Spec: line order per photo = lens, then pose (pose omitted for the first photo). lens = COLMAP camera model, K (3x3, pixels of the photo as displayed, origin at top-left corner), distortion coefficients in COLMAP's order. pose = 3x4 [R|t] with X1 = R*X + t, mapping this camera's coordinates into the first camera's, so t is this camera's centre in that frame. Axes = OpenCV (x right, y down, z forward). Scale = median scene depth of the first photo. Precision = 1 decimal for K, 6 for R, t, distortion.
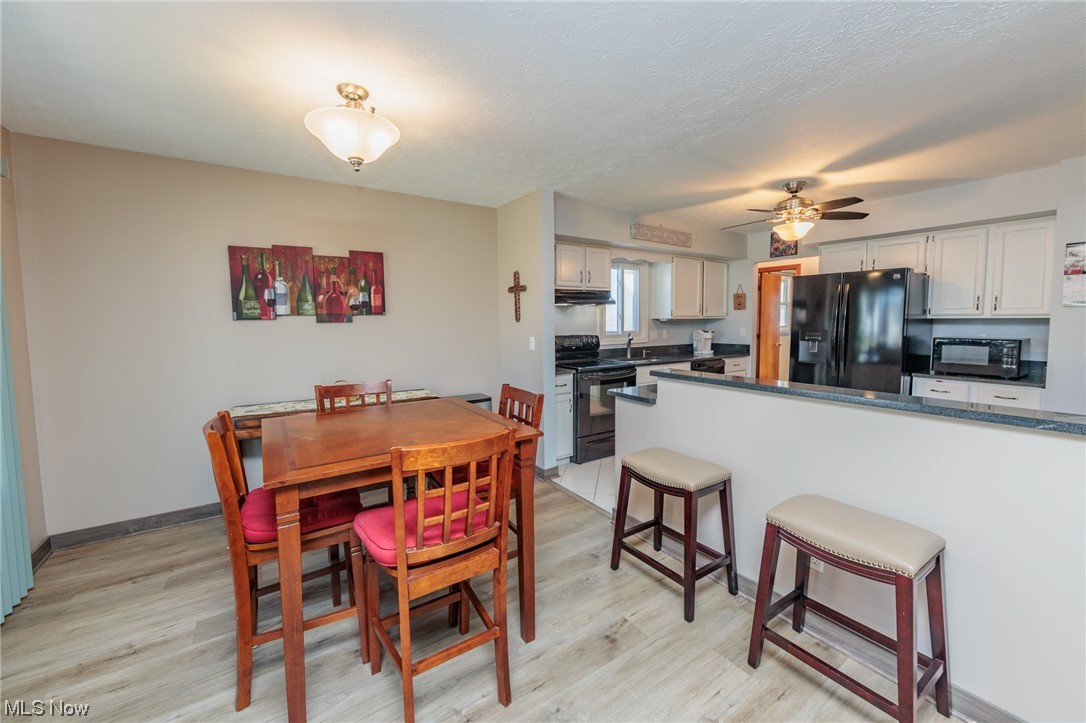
lens RADIAL K [[429.2, 0, 549.7], [0, 429.2, 350.8], [0, 0, 1]] dist [-0.003349, 0.000117]
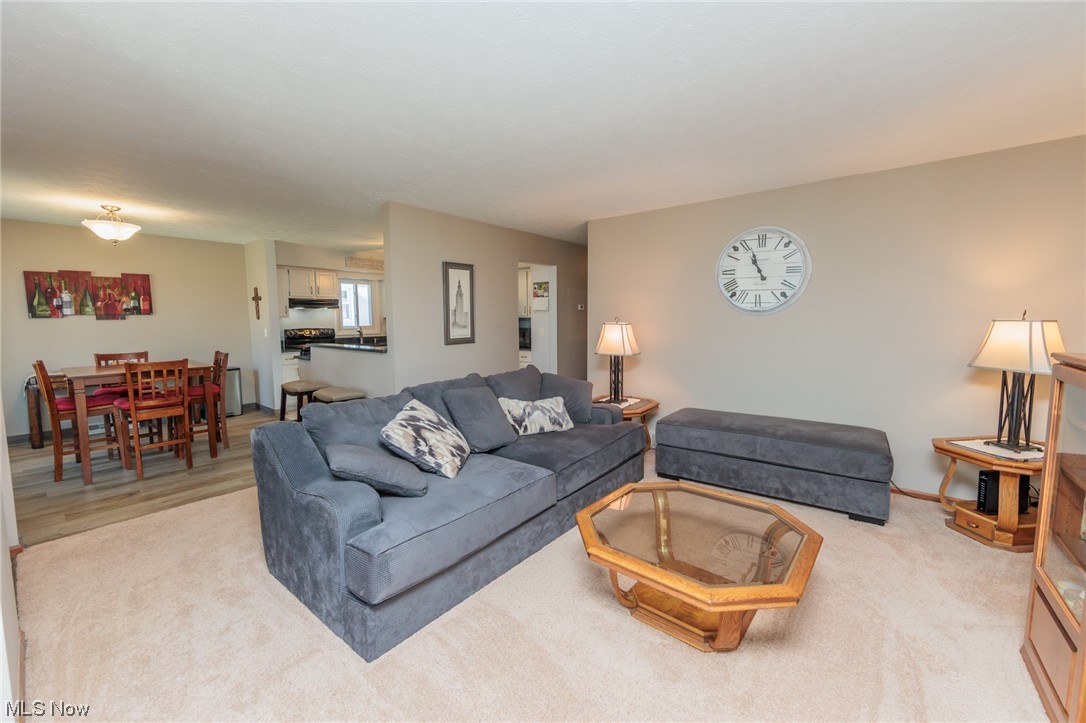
lens RADIAL K [[418.8, 0, 529.9], [0, 418.8, 353.9], [0, 0, 1]] dist [0.000665, 0.000311]
pose [[0.958605, -0.022911, 0.283816, 0.511749], [0.019023, 0.999684, 0.016448, 0.060906], [-0.284103, -0.010368, 0.958738, -0.875633]]
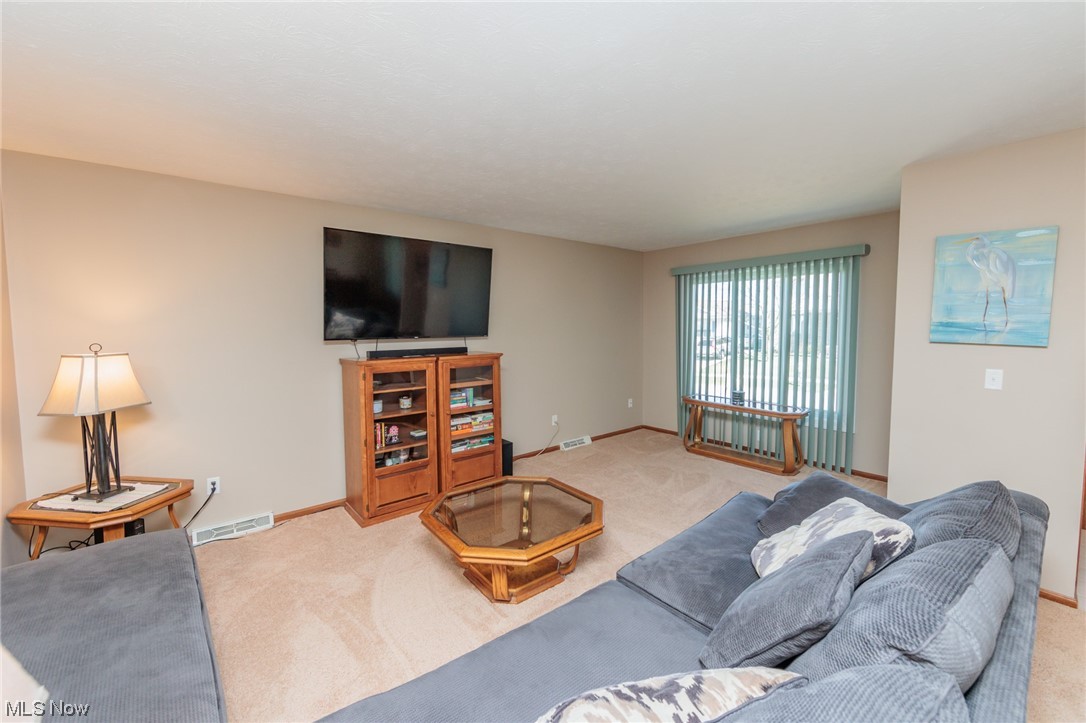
lens RADIAL K [[429.2, 0, 549.7], [0, 429.2, 350.8], [0, 0, 1]] dist [-0.003349, 0.000117]
pose [[-0.992321, 0.022061, -0.121707, 0.915729], [0.005302, 0.990648, 0.136336, -0.061936], [0.123576, 0.134644, -0.983158, 0.306813]]
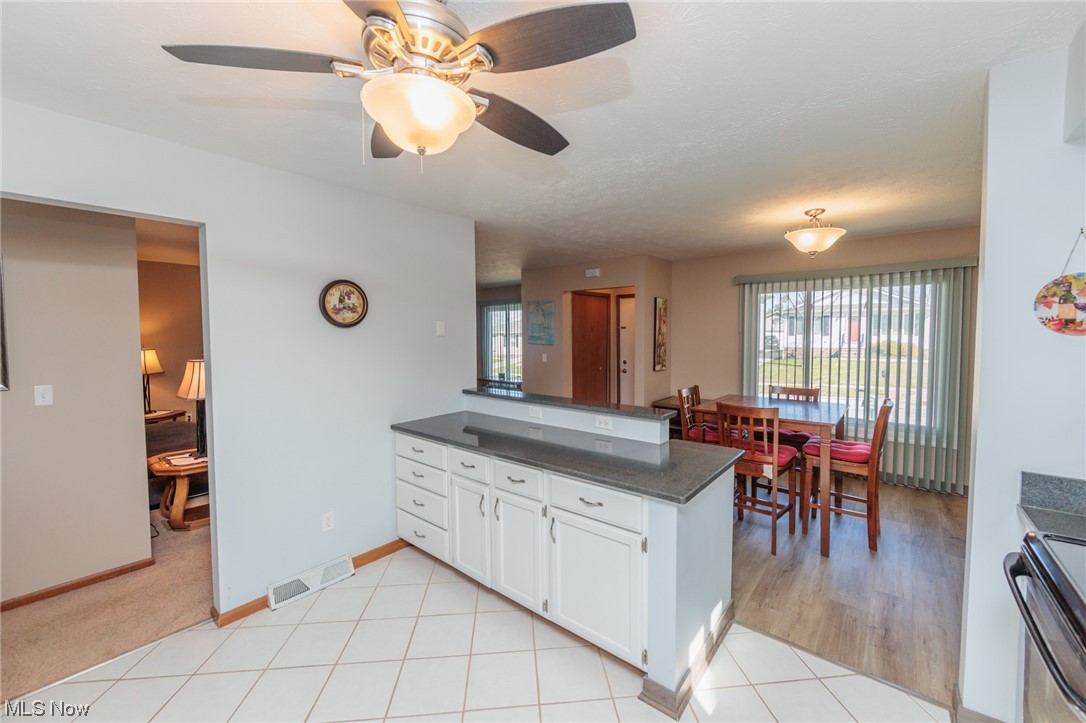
lens RADIAL K [[429.2, 0, 549.7], [0, 429.2, 350.8], [0, 0, 1]] dist [-0.003349, 0.000117]
pose [[-0.958555, 0.025076, -0.283801, 0.594028], [-0.008071, 0.993329, 0.115029, -0.149032], [0.284792, 0.112552, -0.951959, 1.396625]]
